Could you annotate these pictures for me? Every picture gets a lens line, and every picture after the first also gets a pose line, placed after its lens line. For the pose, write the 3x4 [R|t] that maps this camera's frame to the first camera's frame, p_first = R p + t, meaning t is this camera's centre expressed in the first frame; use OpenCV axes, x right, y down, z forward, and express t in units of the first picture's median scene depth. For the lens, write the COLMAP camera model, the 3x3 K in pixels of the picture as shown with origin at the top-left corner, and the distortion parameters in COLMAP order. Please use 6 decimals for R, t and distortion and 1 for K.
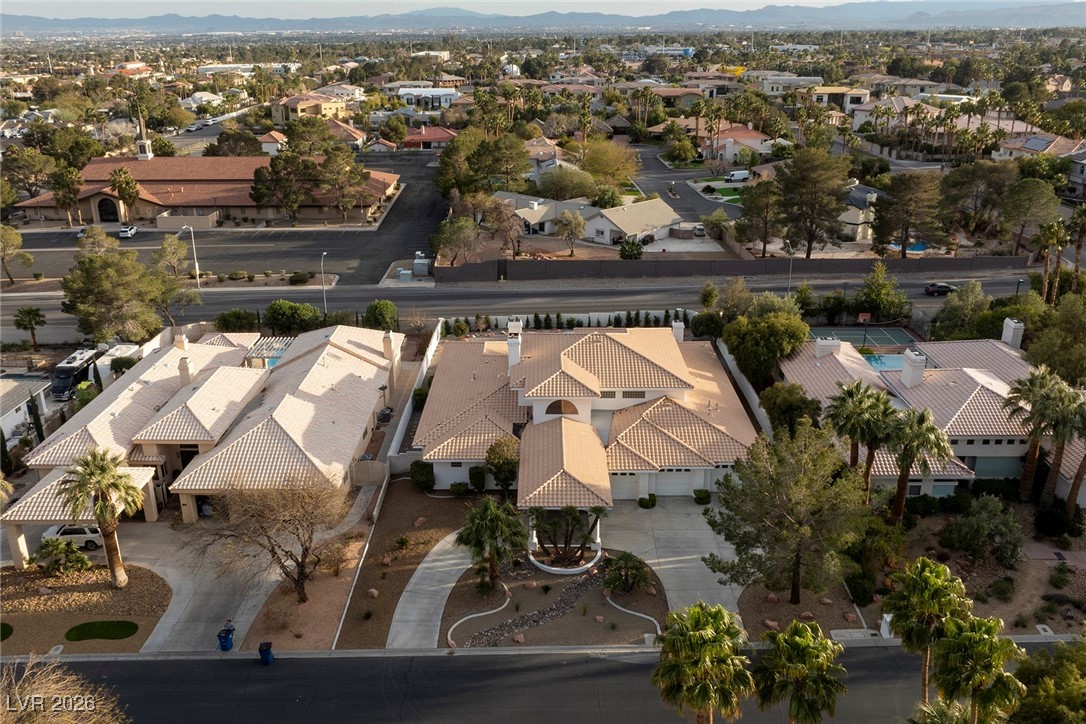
lens RADIAL K [[898.0, 0, 543.0], [0, 898.0, 362.0], [0, 0, 1]] dist [-0.013670, -0.006841]
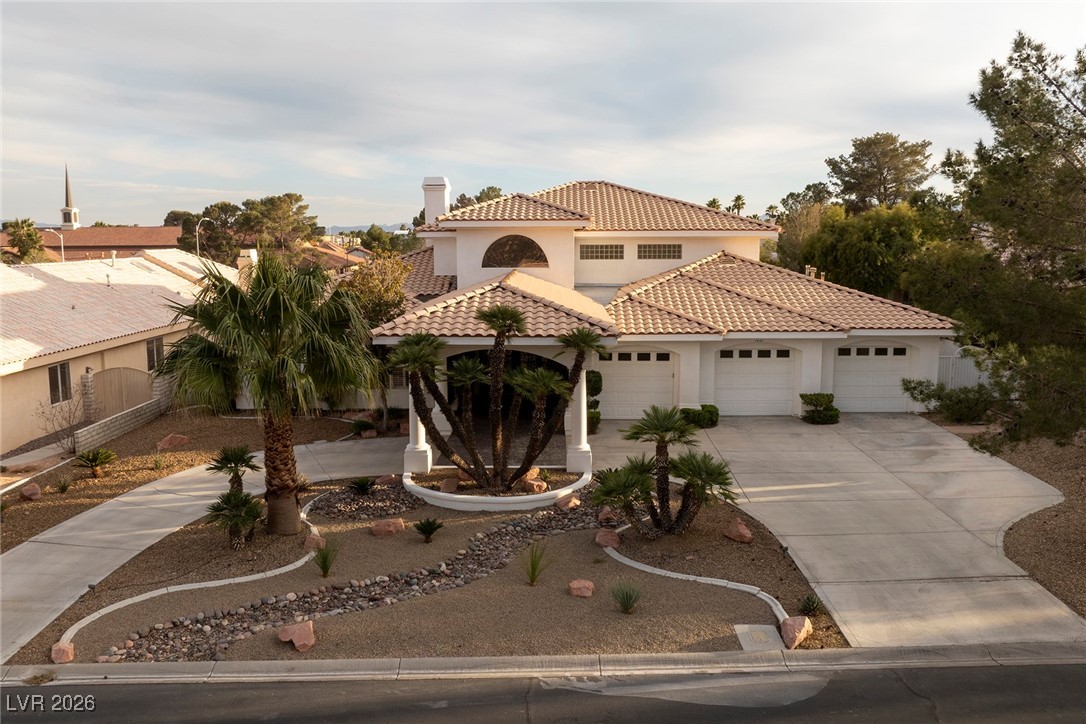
lens RADIAL K [[898.0, 0, 543.0], [0, 898.0, 362.0], [0, 0, 1]] dist [-0.013670, -0.006841]
pose [[0.999949, 0.000642, -0.010031, 0.050837], [-0.002810, 0.976010, -0.217708, 0.265746], [0.009651, 0.217725, 0.975962, 0.654154]]
